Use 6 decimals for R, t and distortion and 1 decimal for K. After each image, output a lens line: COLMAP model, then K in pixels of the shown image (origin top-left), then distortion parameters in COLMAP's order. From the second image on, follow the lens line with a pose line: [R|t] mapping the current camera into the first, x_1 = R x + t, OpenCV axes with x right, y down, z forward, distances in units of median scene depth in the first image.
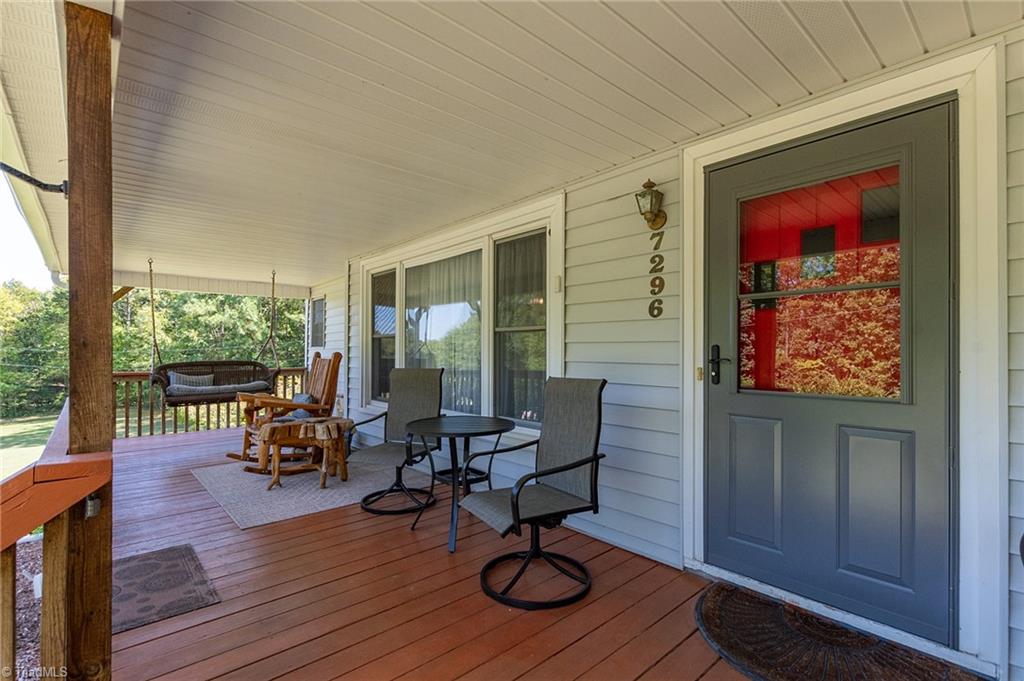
lens RADIAL K [[474.1, 0, 510.7], [0, 474.1, 359.8], [0, 0, 1]] dist [0.002017, 0.000497]
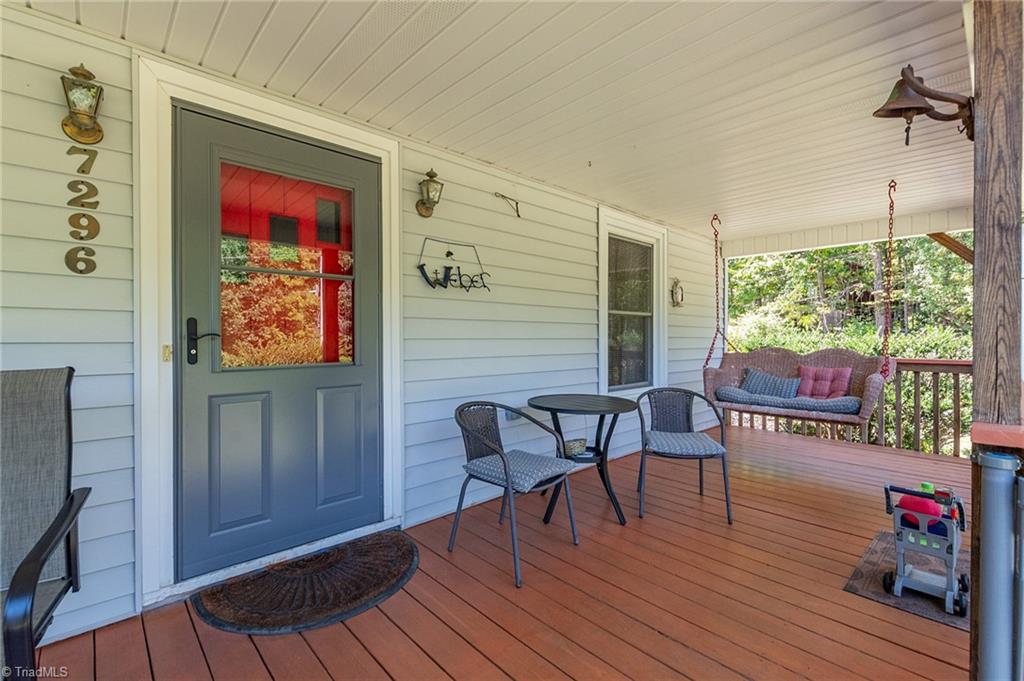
lens RADIAL K [[453.1, 0, 512.0], [0, 453.1, 340.5], [0, 0, 1]] dist [0.000250, -0.000101]
pose [[-0.028049, -0.020430, 0.999398, -0.384193], [0.003606, 0.999783, 0.020539, -0.006015], [-0.999600, 0.004180, -0.027969, 0.438498]]
